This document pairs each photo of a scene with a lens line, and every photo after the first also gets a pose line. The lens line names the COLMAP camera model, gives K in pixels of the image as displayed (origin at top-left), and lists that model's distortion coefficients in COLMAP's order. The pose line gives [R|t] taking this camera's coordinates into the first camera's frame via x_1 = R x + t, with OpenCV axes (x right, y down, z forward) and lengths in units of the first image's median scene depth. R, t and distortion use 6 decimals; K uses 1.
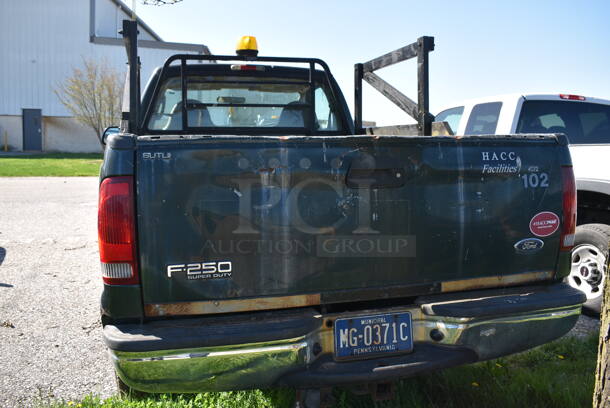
lens RADIAL K [[532.7, 0, 305.0], [0, 532.7, 204.0], [0, 0, 1]] dist [-0.087201, 0.009172]
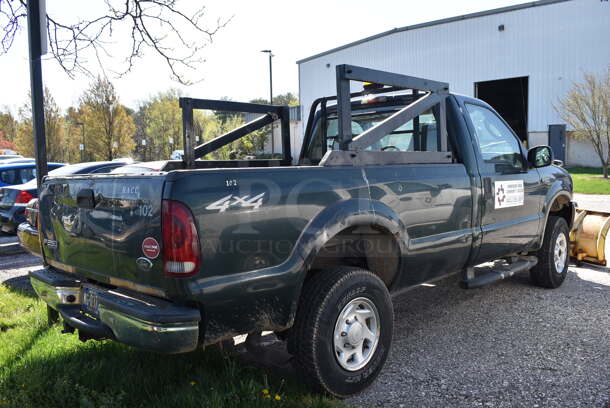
lens RADIAL K [[532.7, 0, 305.0], [0, 532.7, 204.0], [0, 0, 1]] dist [-0.087201, 0.009172]
pose [[0.493949, 0.053857, -0.867821, 0.764614], [-0.073897, 0.997069, 0.019817, -0.050605], [0.866345, 0.054341, 0.496481, 0.323449]]
